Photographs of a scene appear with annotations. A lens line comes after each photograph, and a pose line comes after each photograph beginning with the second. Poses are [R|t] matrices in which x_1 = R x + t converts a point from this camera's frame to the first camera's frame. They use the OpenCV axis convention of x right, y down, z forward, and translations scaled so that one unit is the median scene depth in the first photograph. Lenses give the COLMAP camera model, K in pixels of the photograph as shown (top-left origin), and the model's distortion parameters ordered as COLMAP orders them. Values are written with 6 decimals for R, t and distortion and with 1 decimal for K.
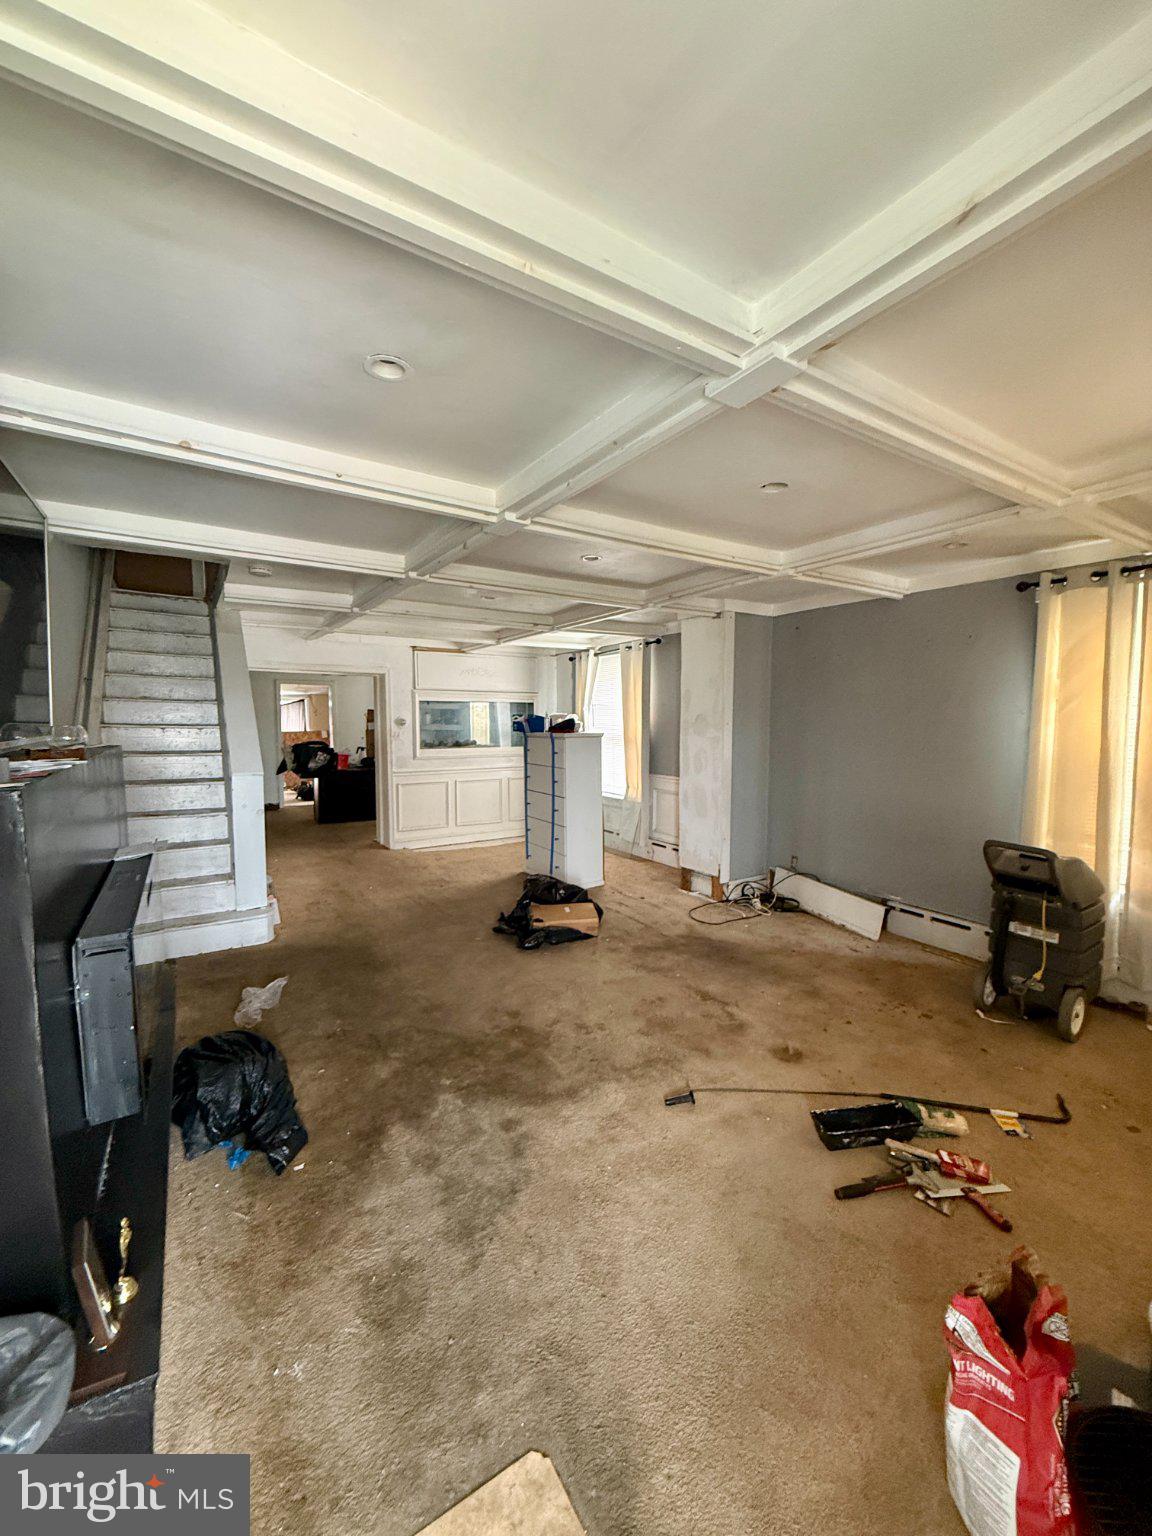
lens RADIAL K [[614.8, 0, 573.1], [0, 614.8, 766.3], [0, 0, 1]] dist [-0.000146, 0.000351]
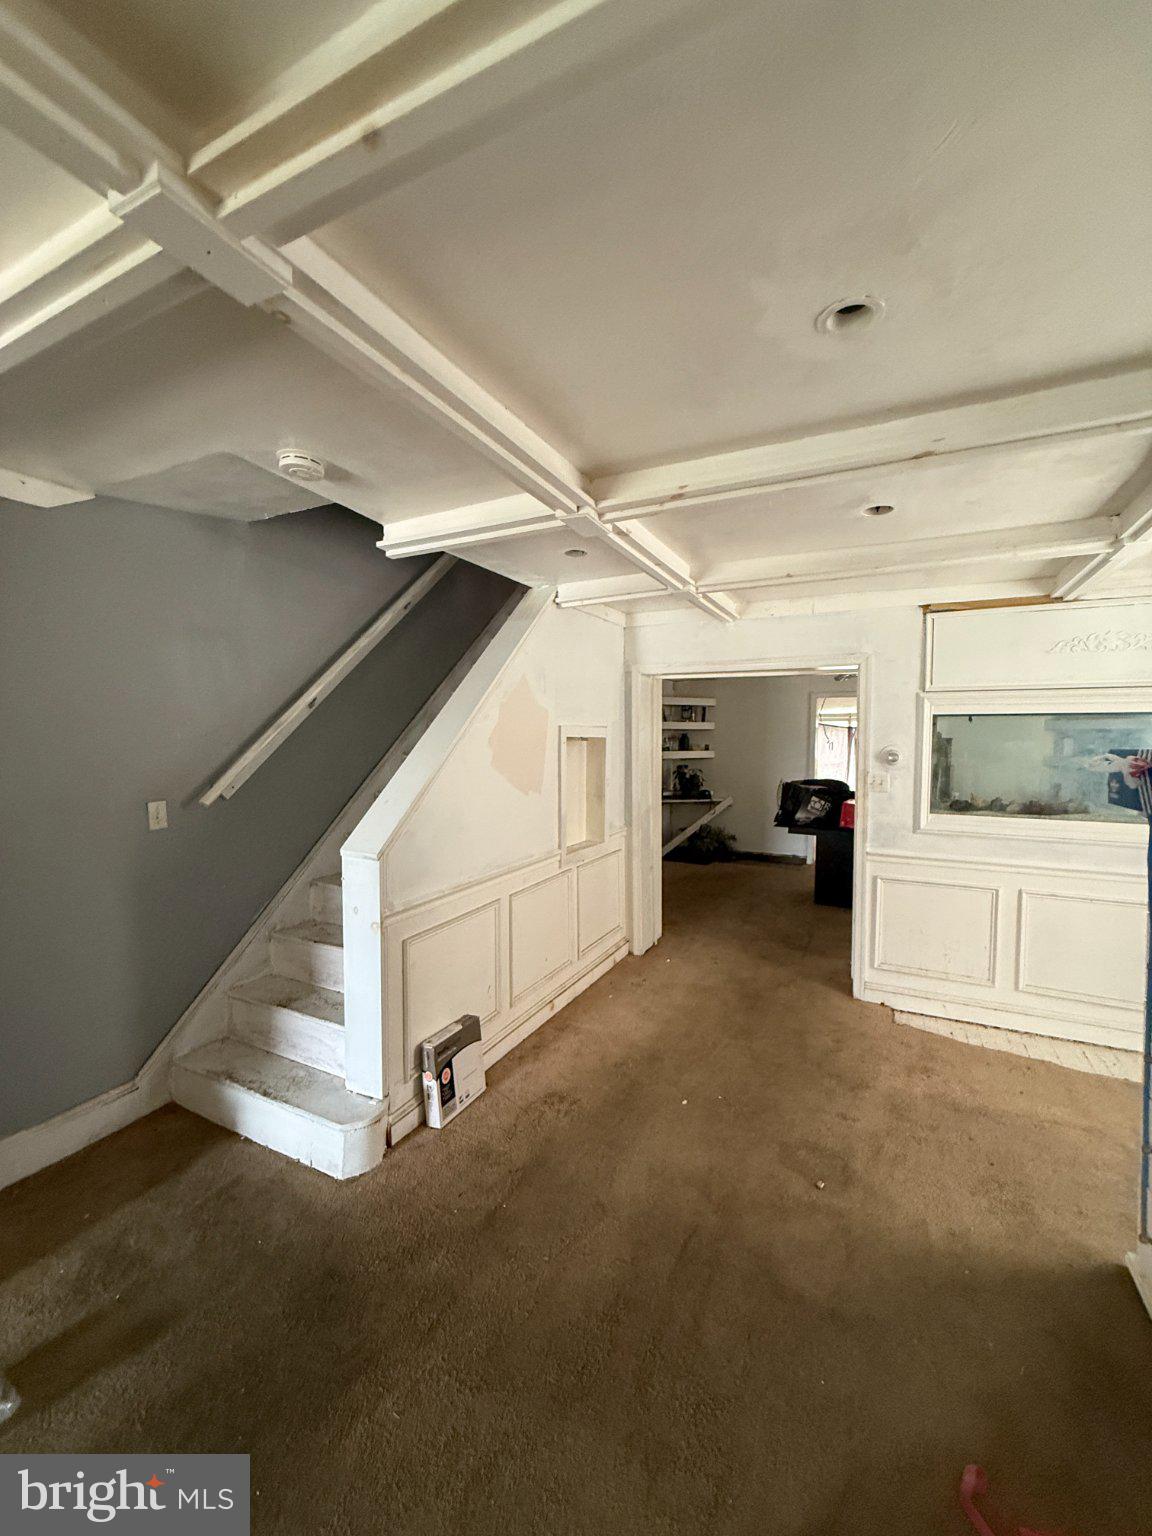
lens RADIAL K [[614.8, 0, 576.7], [0, 614.8, 760.6], [0, 0, 1]] dist [-0.000146, 0.000351]
pose [[0.514324, 0.032152, -0.856993, 0.043343], [-0.070593, 0.997493, -0.004943, -0.082167], [0.854685, 0.063041, 0.515304, 0.875177]]
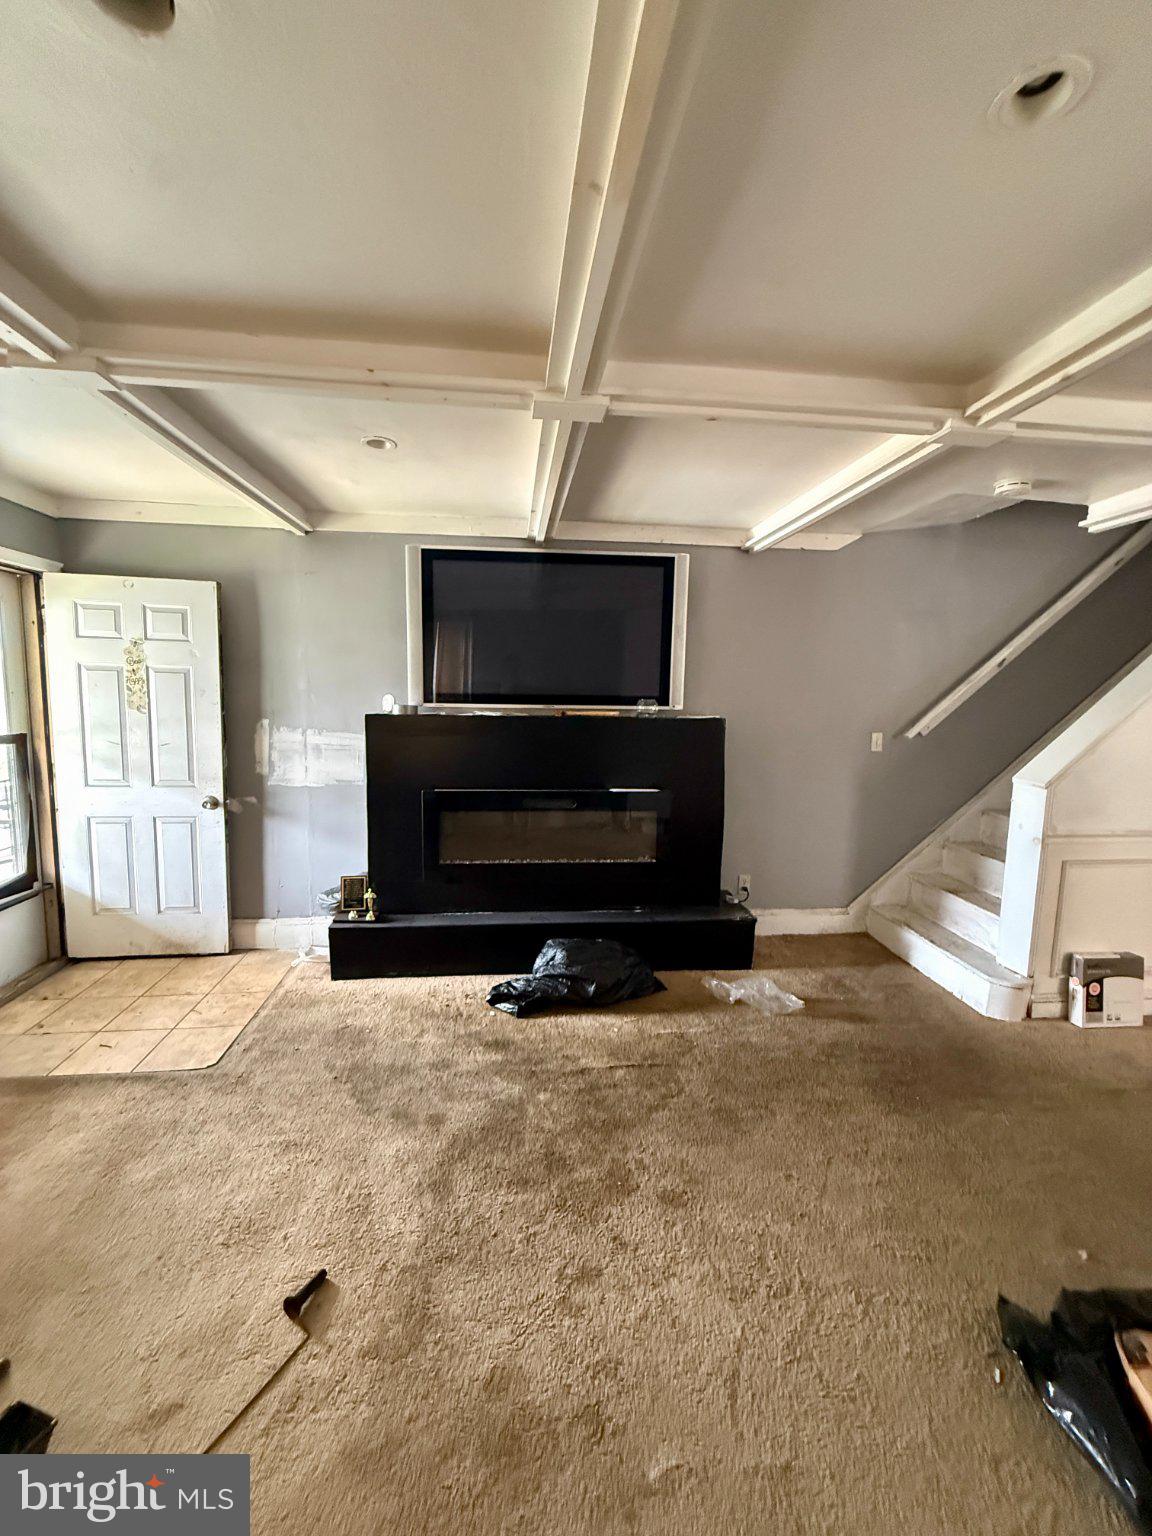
lens RADIAL K [[614.8, 0, 569.5], [0, 614.8, 764.7], [0, 0, 1]] dist [-0.000146, 0.000351]
pose [[-0.454239, 0.096067, -0.885685, 0.327166], [-0.090693, 0.984017, 0.153246, -0.067180], [0.886252, 0.149936, -0.438266, 0.838177]]
